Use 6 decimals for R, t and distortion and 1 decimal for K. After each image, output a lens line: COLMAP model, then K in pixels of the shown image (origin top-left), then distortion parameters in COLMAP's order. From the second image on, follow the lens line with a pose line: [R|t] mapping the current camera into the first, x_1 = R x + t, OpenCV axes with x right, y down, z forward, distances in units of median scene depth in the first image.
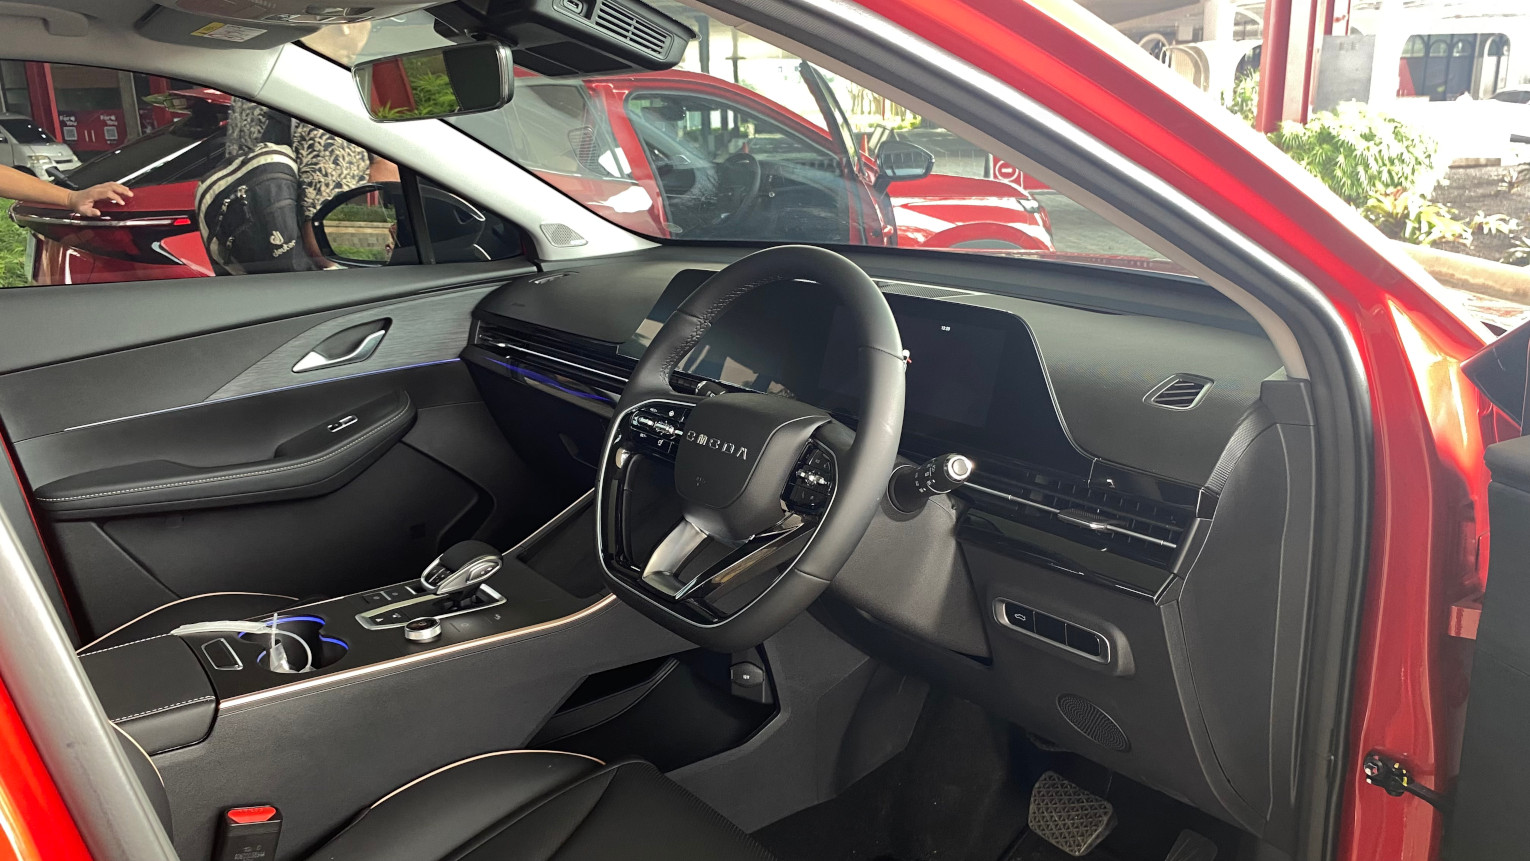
lens RADIAL K [[1195.7, 0, 764.7], [0, 1195.7, 431.0], [0, 0, 1]] dist [-0.007164, -0.003747]
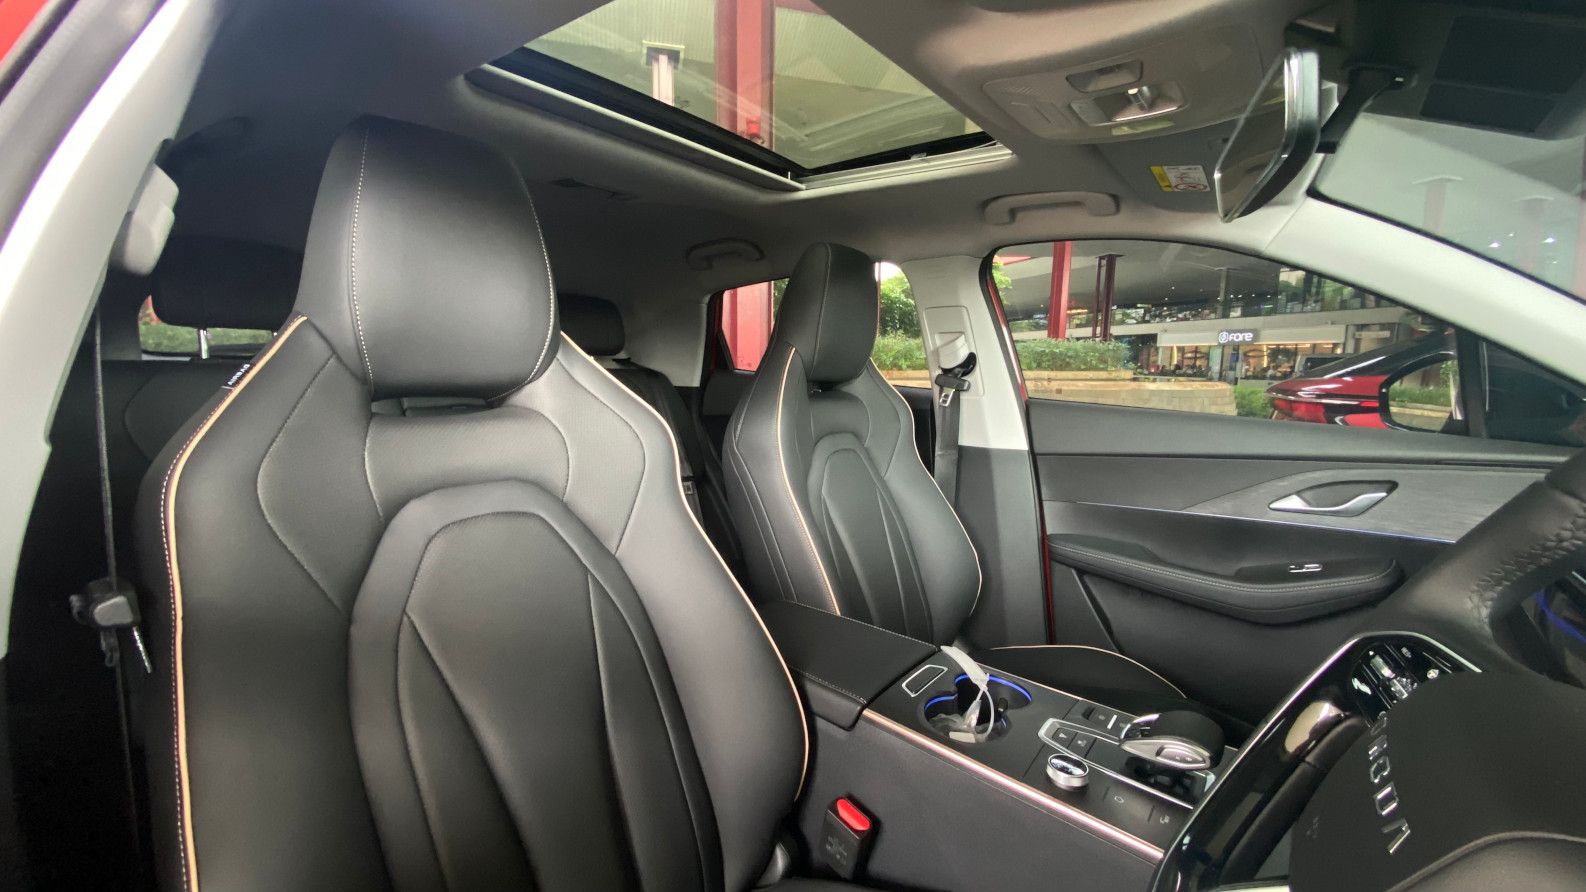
lens RADIAL K [[641.4, 0, 794.2], [0, 641.4, 440.8], [0, 0, 1]] dist [-0.002431, -0.000154]
pose [[0.239378, 0.143580, -0.960251, 0.061103], [-0.271752, 0.959385, 0.075706, -0.034684], [0.932121, 0.242827, 0.268674, 0.415667]]
